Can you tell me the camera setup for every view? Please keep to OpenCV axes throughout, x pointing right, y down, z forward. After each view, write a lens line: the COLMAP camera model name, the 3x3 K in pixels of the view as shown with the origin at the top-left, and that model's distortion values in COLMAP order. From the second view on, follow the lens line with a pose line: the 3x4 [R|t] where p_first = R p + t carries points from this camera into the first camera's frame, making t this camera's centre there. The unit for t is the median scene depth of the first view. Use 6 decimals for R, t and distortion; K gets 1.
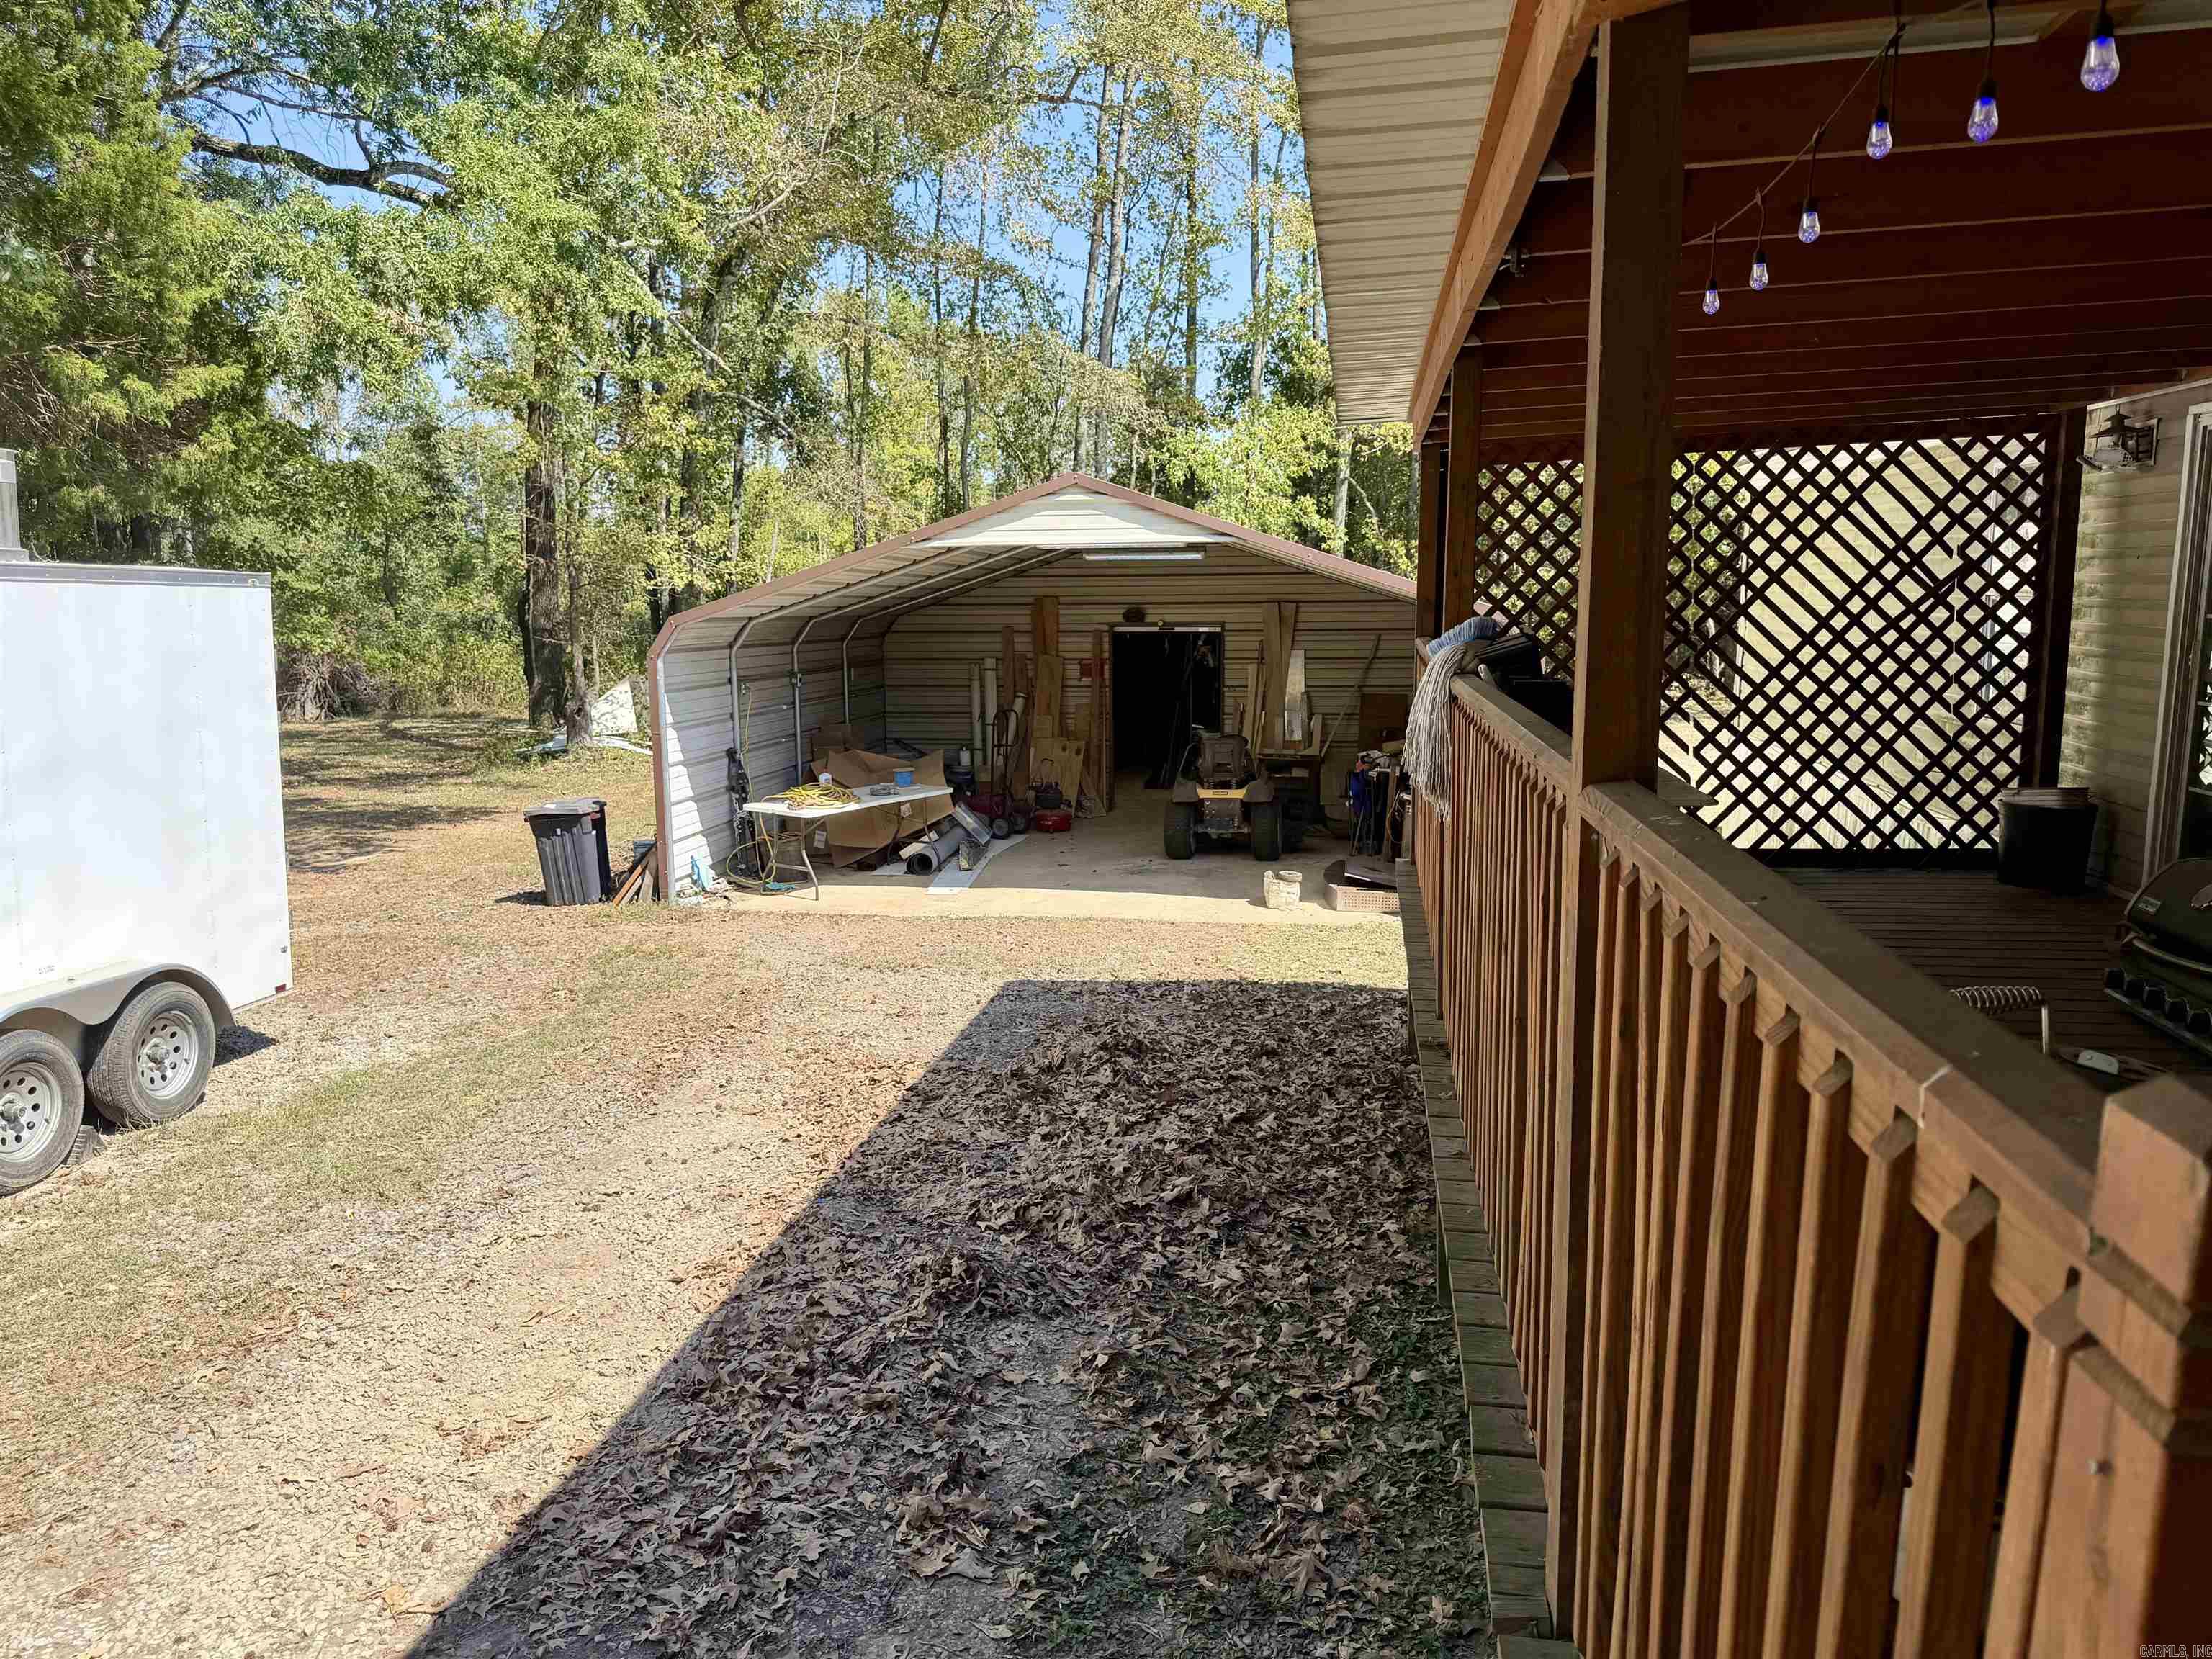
lens RADIAL K [[1520.0, 0, 1154.7], [0, 1520.0, 866.3], [0, 0, 1]] dist [0.069183, -0.053559]
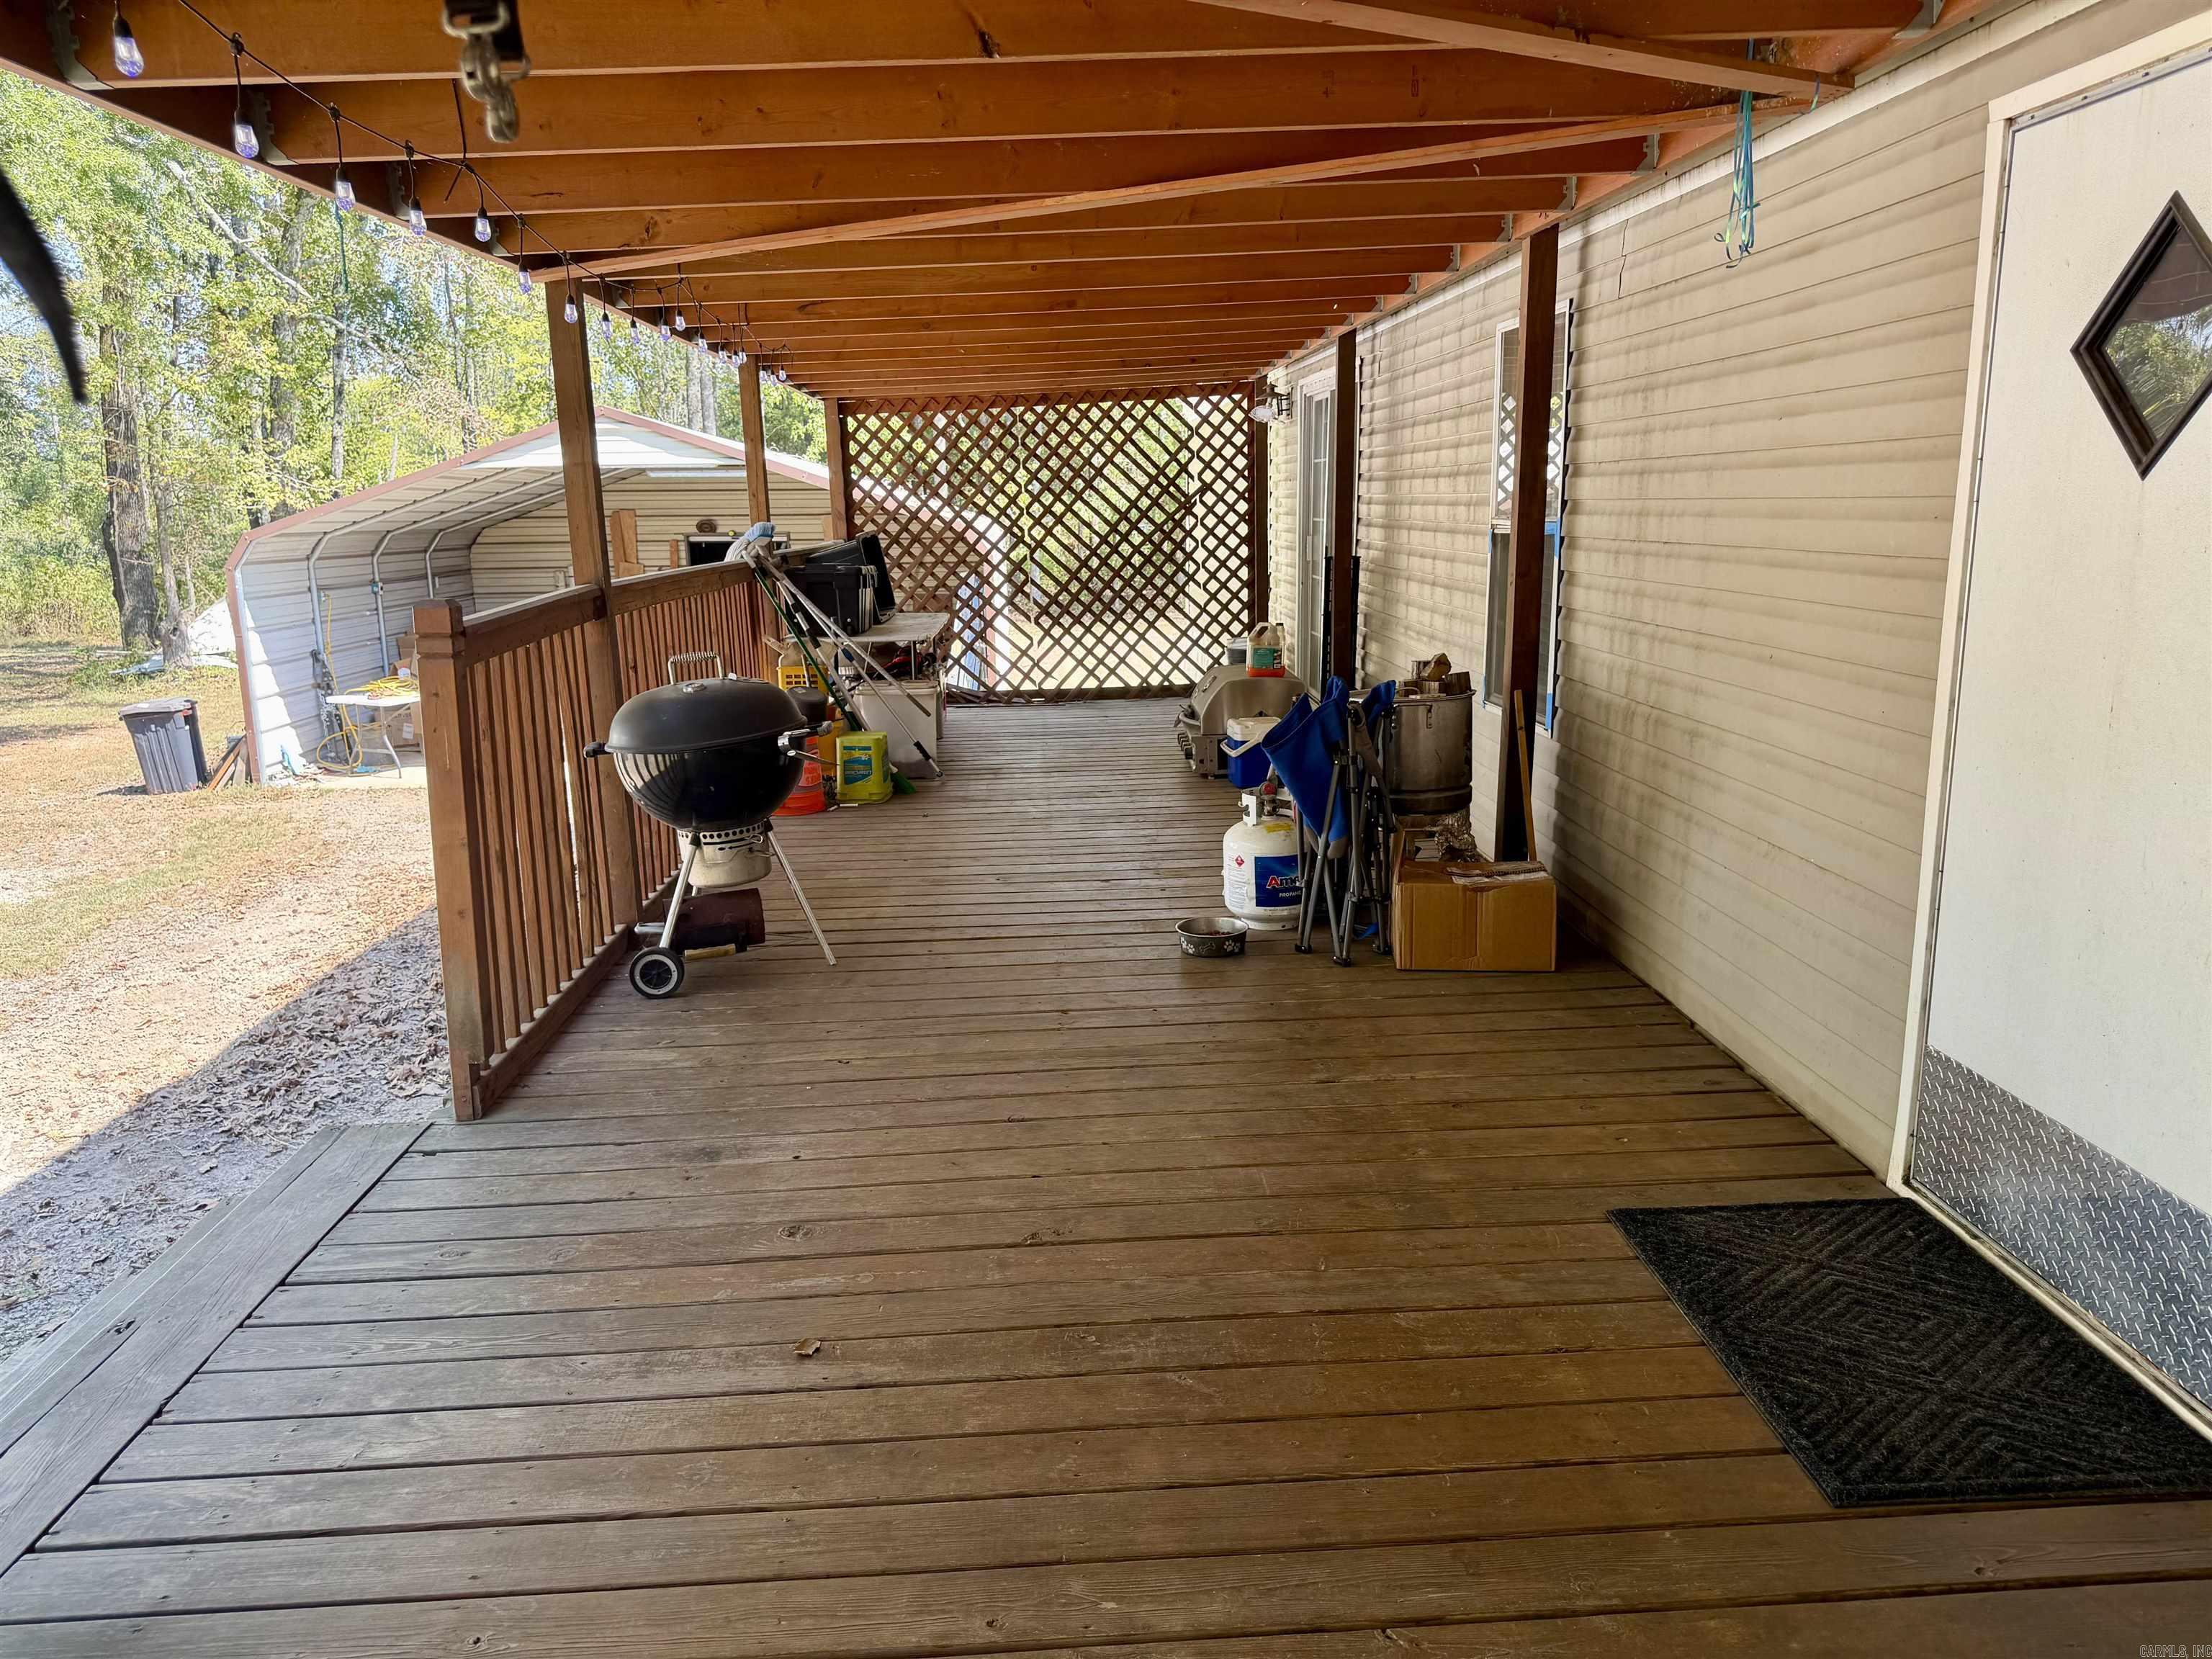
lens RADIAL K [[1520.0, 0, 1119.7], [0, 1520.0, 840.9], [0, 0, 1]] dist [0.069183, -0.053559]
pose [[0.983192, -0.054098, 0.174373, 0.111716], [0.047132, 0.997926, 0.043851, 0.045101], [-0.176384, -0.034895, 0.983703, -0.258998]]
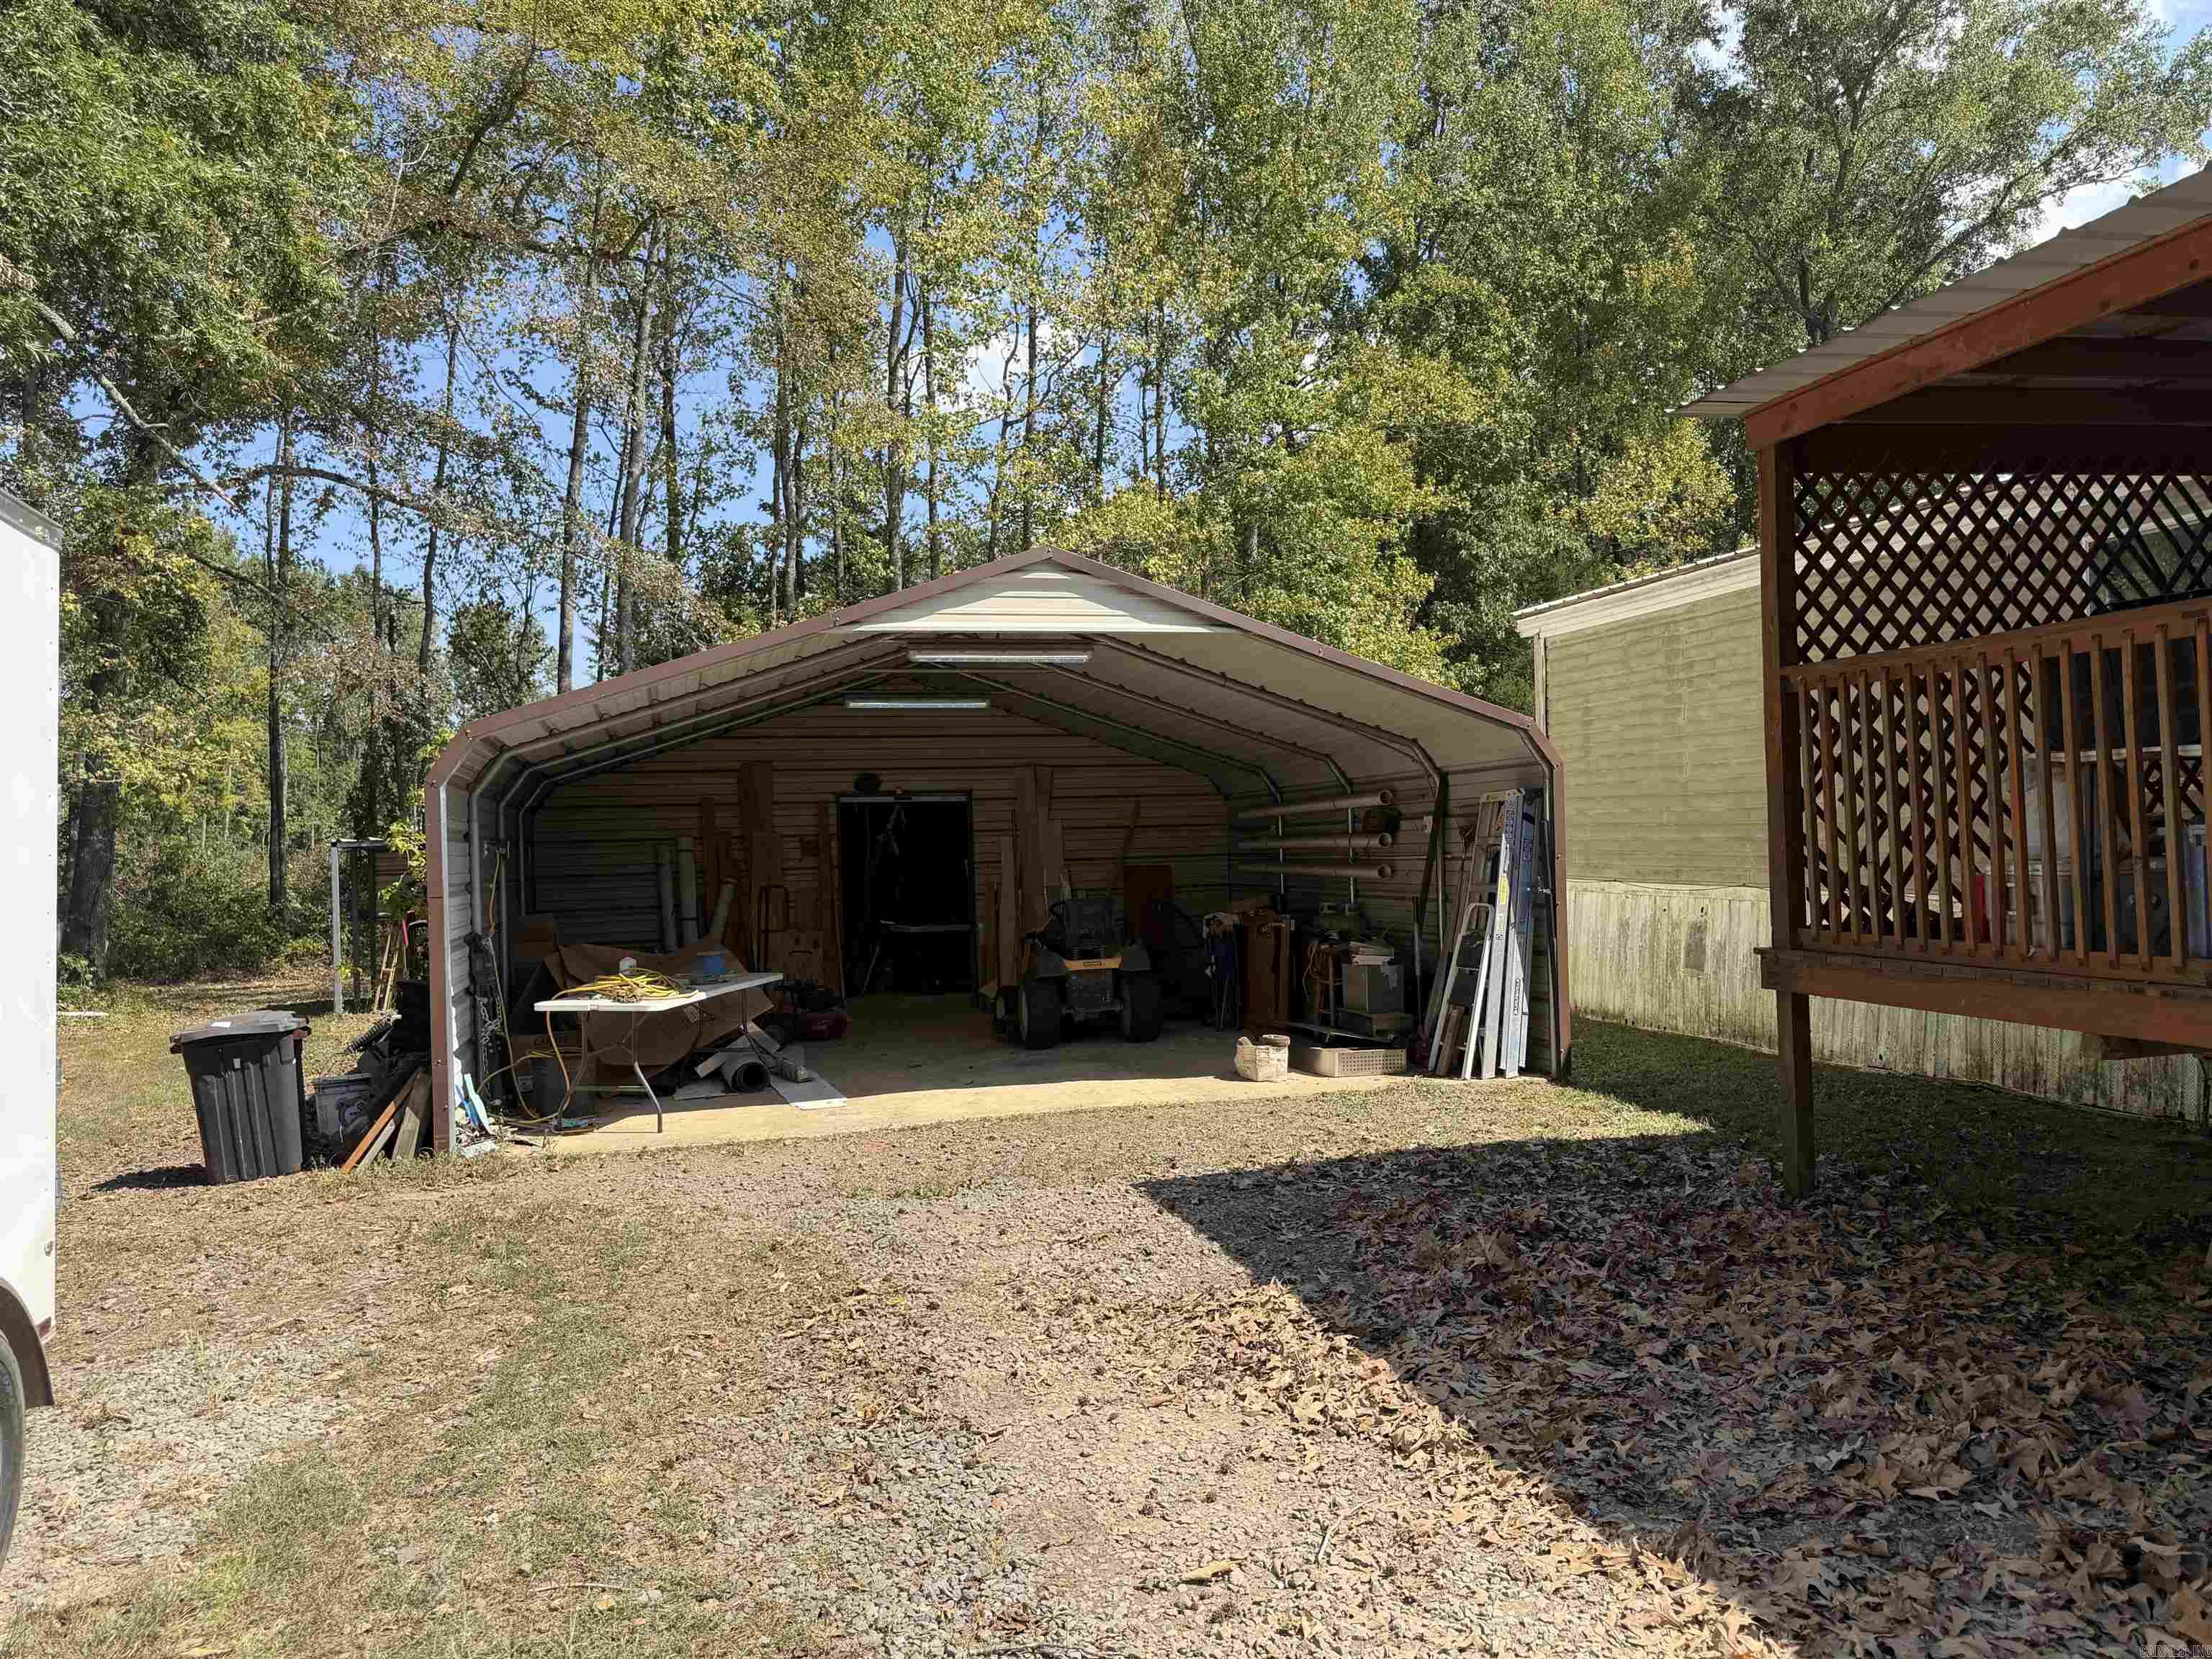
lens RADIAL K [[1520.0, 0, 1121.3], [0, 1520.0, 839.0], [0, 0, 1]] dist [0.069183, -0.053559]
pose [[0.920280, -0.022585, 0.390607, -0.304947], [0.093792, 0.981958, -0.164199, 0.026510], [-0.379851, 0.187745, 0.905795, 0.259870]]
